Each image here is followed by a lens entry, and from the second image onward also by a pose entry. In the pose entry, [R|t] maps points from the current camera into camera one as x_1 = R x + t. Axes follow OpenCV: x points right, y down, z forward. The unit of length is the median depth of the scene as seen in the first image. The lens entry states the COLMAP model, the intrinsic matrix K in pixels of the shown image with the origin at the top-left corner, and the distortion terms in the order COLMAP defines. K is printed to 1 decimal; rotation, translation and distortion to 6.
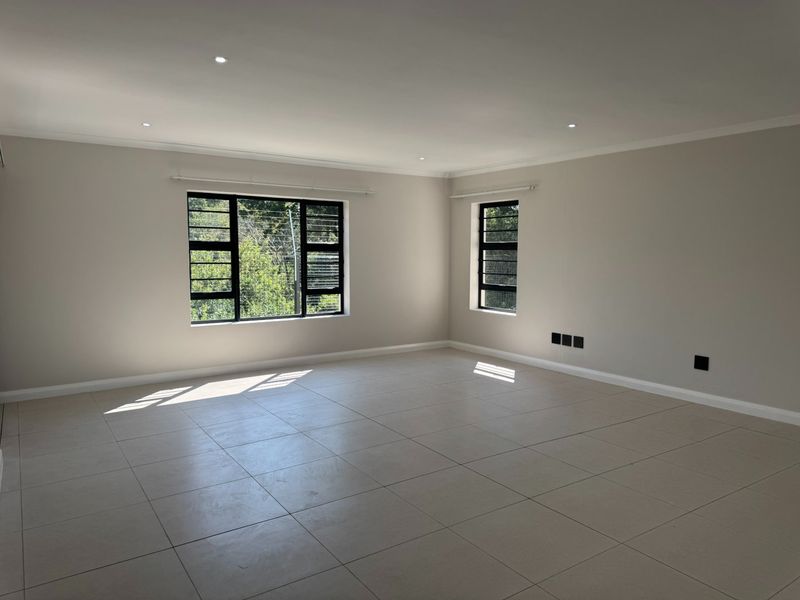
lens RADIAL K [[571.1, 0, 400.0], [0, 571.1, 300.0], [0, 0, 1]] dist [0.072146, -0.001411]
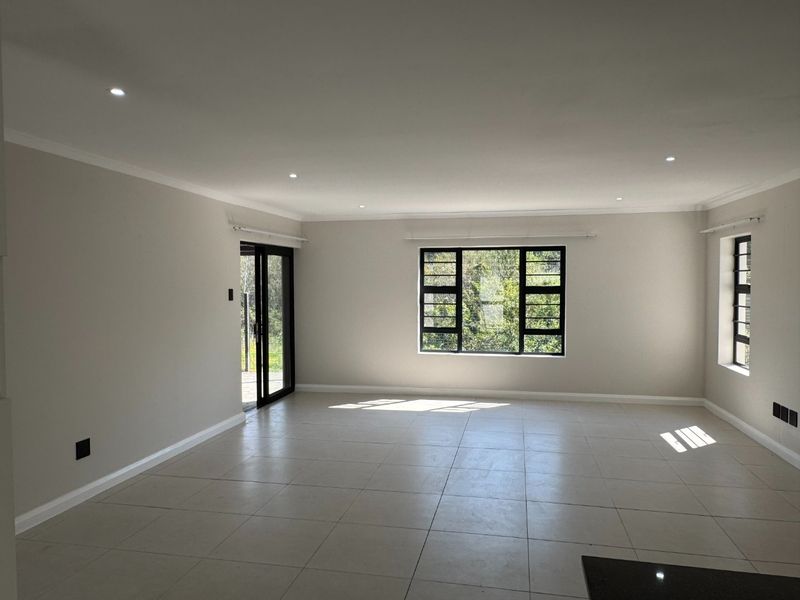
lens RADIAL K [[571.1, 0, 400.0], [0, 571.1, 300.0], [0, 0, 1]] dist [0.072146, -0.001411]
pose [[0.700918, 0.018159, -0.713010, 0.437940], [-0.057519, 0.997859, -0.031129, -0.025938], [0.710919, 0.062831, 0.700462, 0.071362]]
